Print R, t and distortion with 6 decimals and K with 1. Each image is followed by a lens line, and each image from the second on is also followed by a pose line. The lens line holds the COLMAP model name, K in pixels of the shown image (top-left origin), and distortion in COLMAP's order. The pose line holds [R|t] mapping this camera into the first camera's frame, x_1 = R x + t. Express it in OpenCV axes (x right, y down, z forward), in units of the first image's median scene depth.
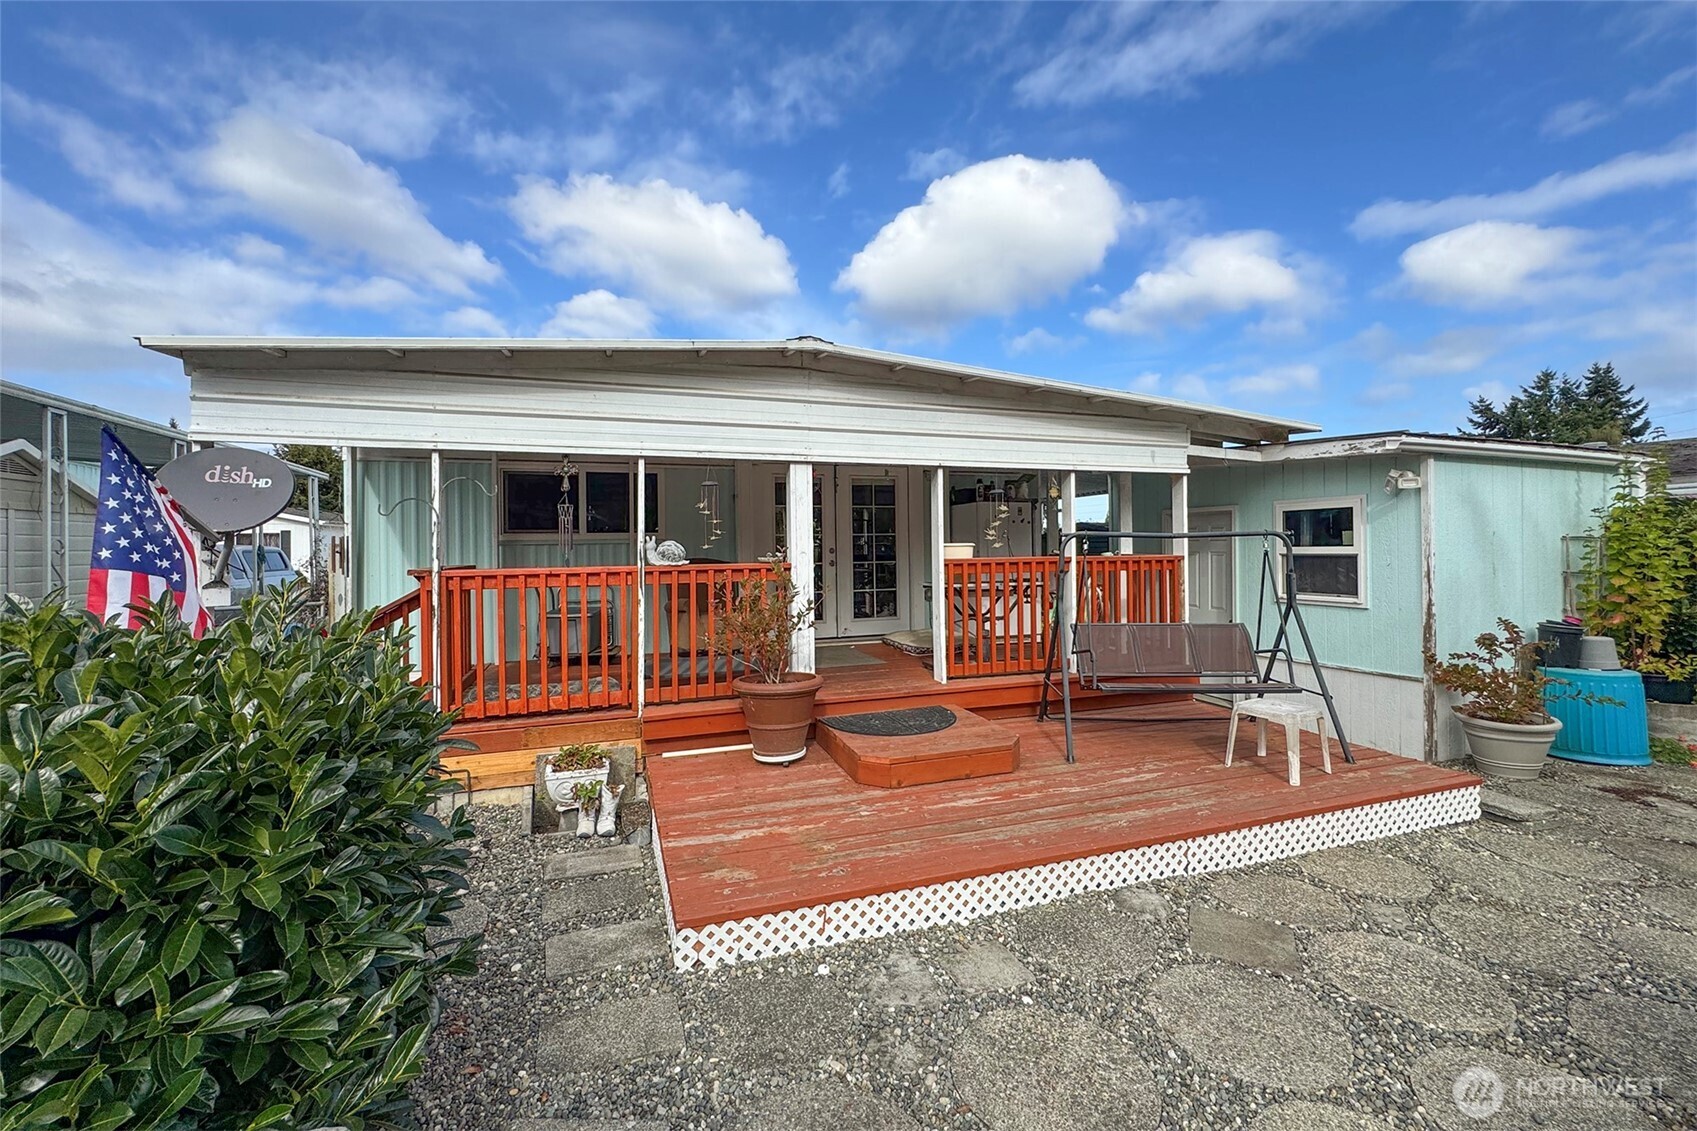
lens RADIAL K [[694.2, 0, 848.5], [0, 694.2, 548.8], [0, 0, 1]] dist [-0.002215, -0.000319]
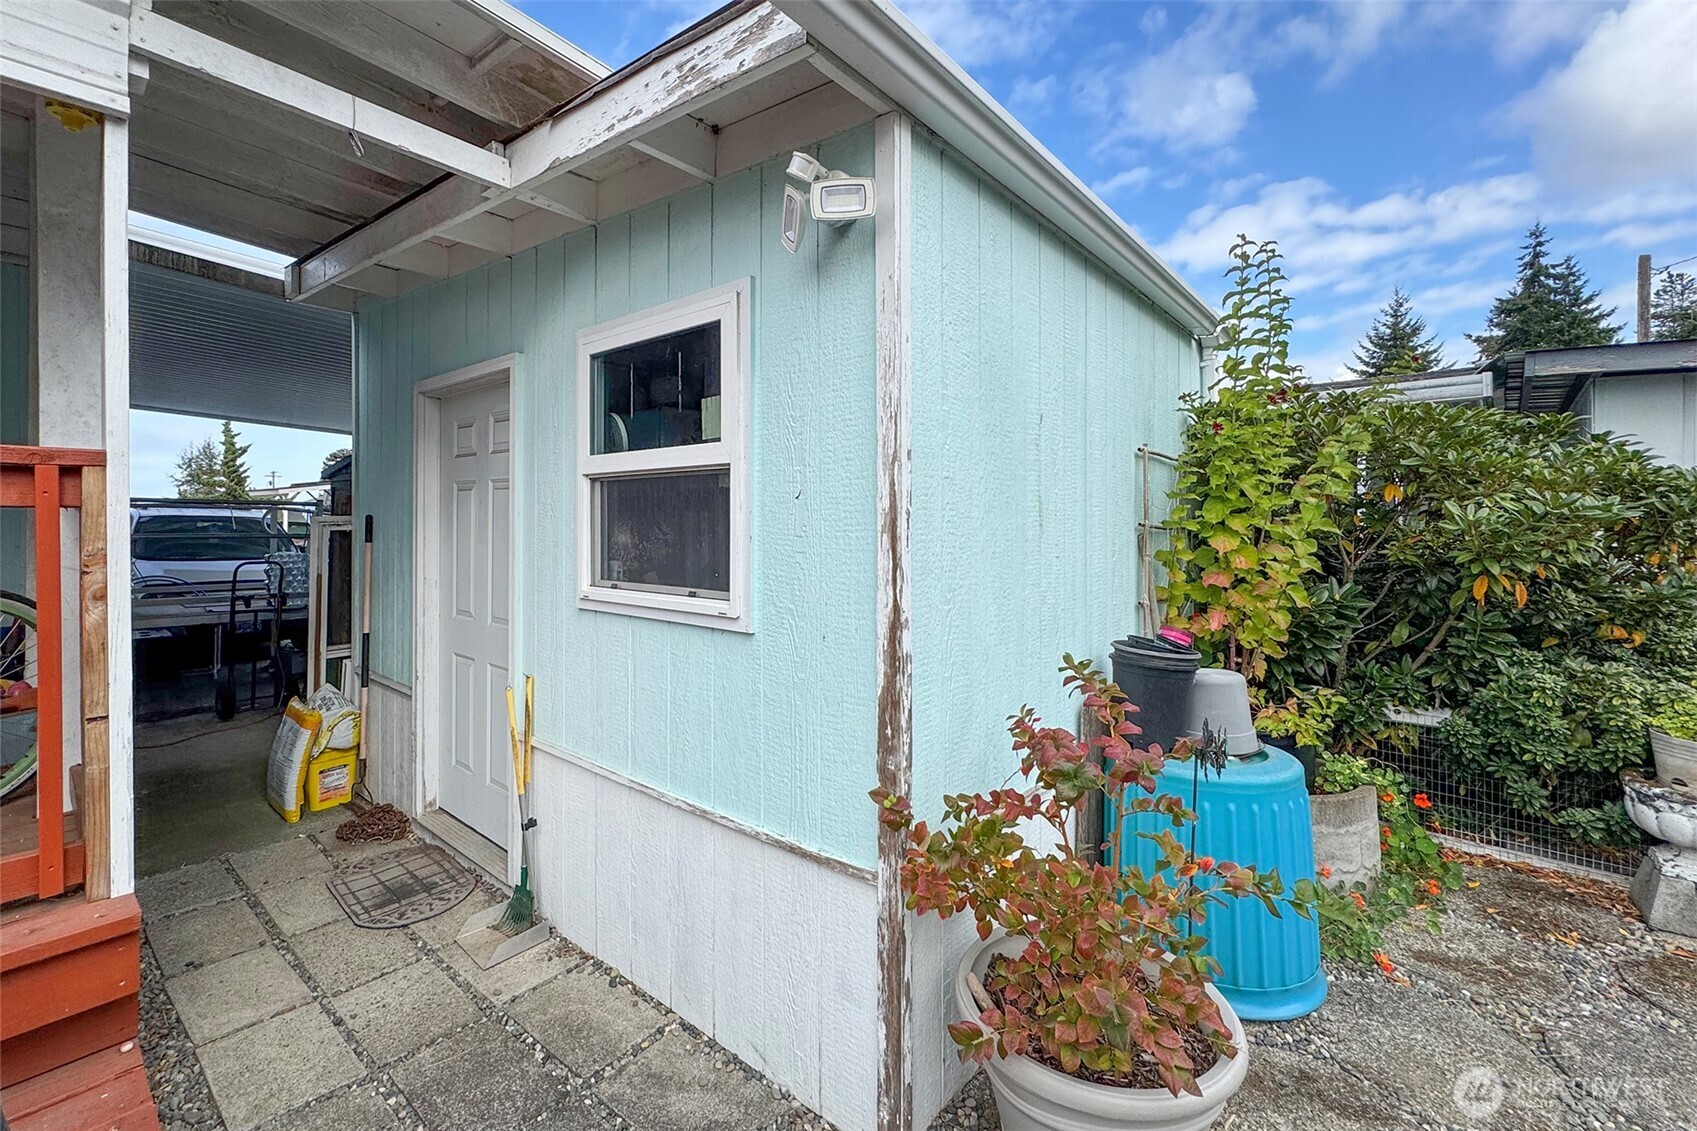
lens RADIAL K [[720.0, 0, 815.9], [0, 720.0, 513.9], [0, 0, 1]] dist [-0.001850, -0.000214]
pose [[0.857908, 0.013814, 0.513618, 0.669964], [-0.009836, 0.999897, -0.010462, 0.037925], [-0.513710, 0.003924, 0.857955, 0.775796]]
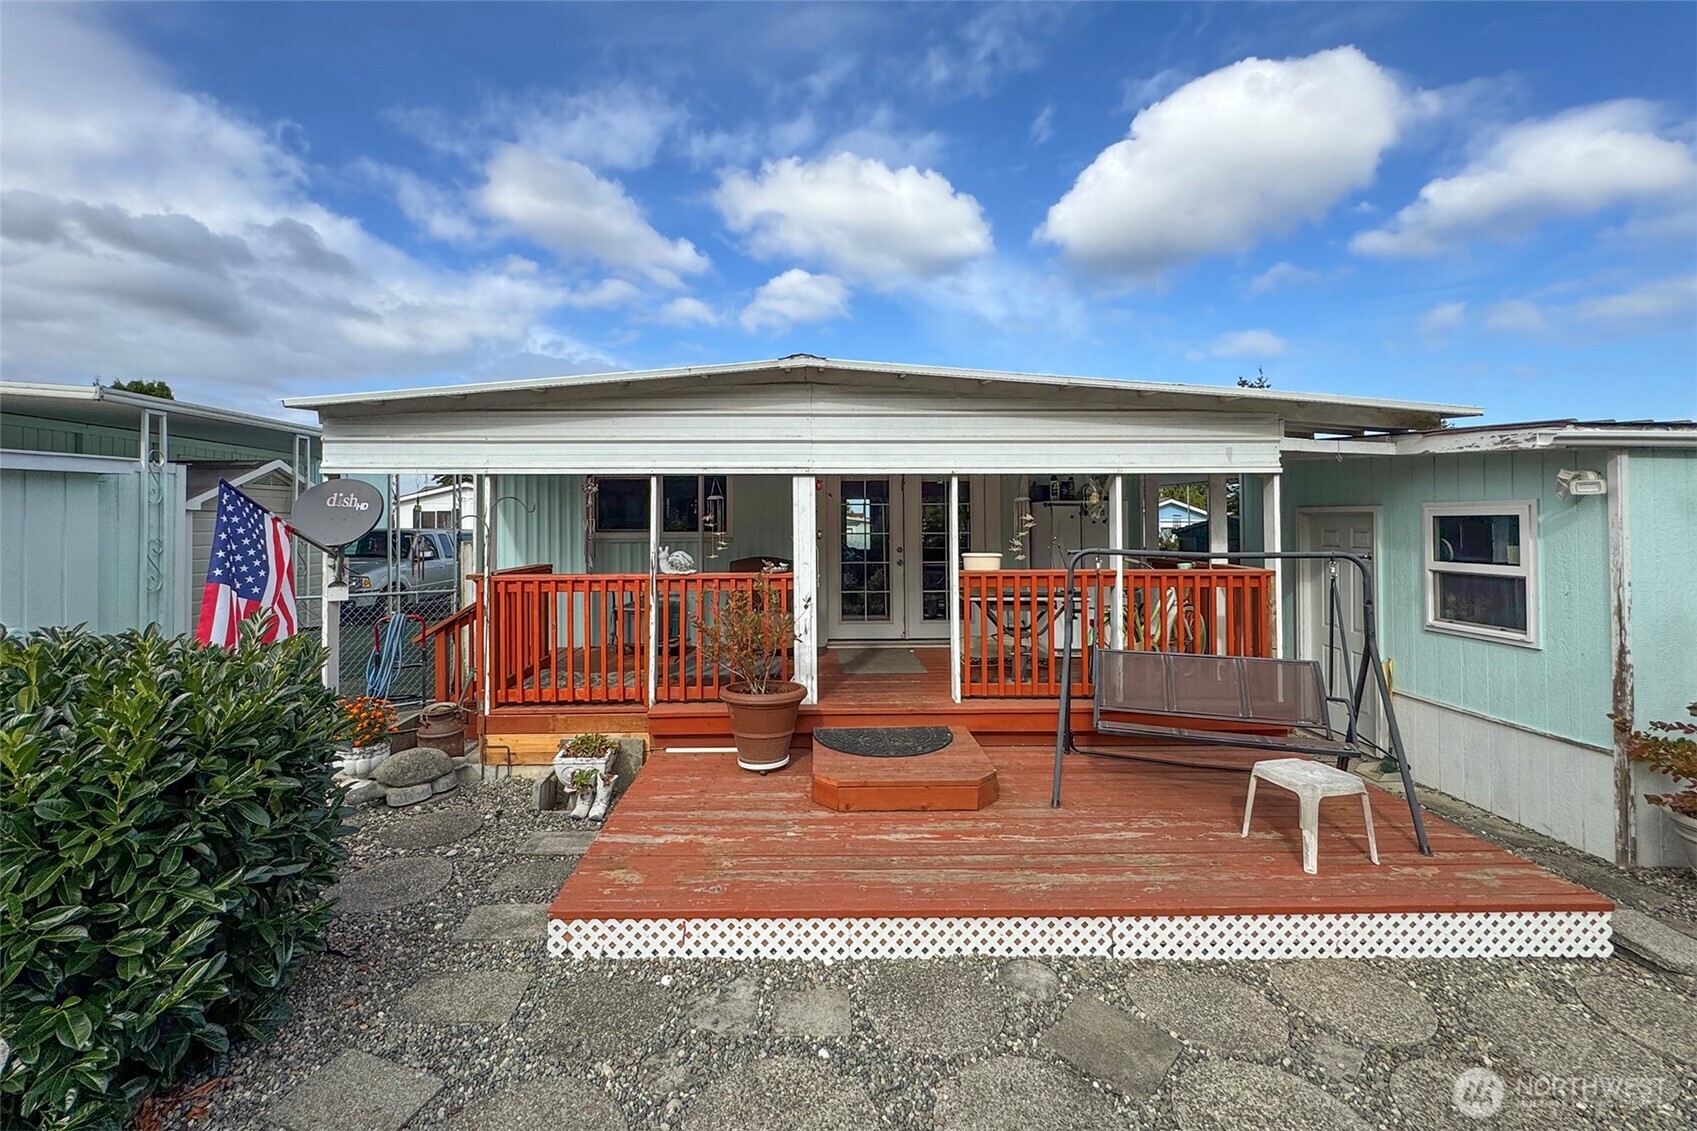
lens RADIAL K [[720.0, 0, 815.9], [0, 720.0, 513.9], [0, 0, 1]] dist [-0.001850, -0.000214]
pose [[0.949741, 0.003672, -0.313015, 0.267866], [-0.007069, 0.999928, -0.009718, -0.054656], [0.312956, 0.011442, 0.949699, 0.001650]]
